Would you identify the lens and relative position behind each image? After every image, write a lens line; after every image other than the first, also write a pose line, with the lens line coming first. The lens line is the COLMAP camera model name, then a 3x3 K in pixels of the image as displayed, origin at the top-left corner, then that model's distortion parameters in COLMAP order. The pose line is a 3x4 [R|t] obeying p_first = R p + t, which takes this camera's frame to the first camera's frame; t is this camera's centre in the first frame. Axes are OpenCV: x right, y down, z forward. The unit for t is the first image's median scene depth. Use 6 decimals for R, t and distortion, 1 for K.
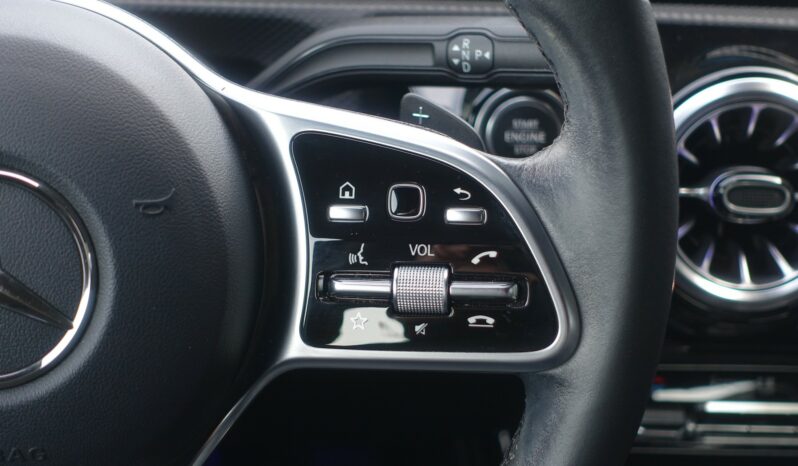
lens RADIAL K [[1722.5, 0, 399.0], [0, 1722.5, 233.0], [0, 0, 1]] dist [-0.008408, -0.146893]
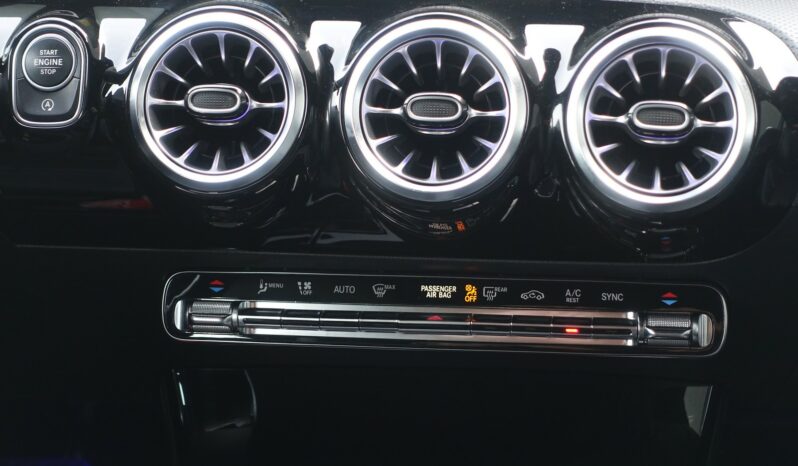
lens RADIAL K [[1722.5, 0, 399.0], [0, 1722.5, 233.0], [0, 0, 1]] dist [-0.008408, -0.146893]
pose [[0.979567, -0.017212, -0.200380, 0.601353], [-0.018127, 0.984719, -0.173203, 0.298935], [0.200299, 0.173296, 0.964287, -0.204803]]
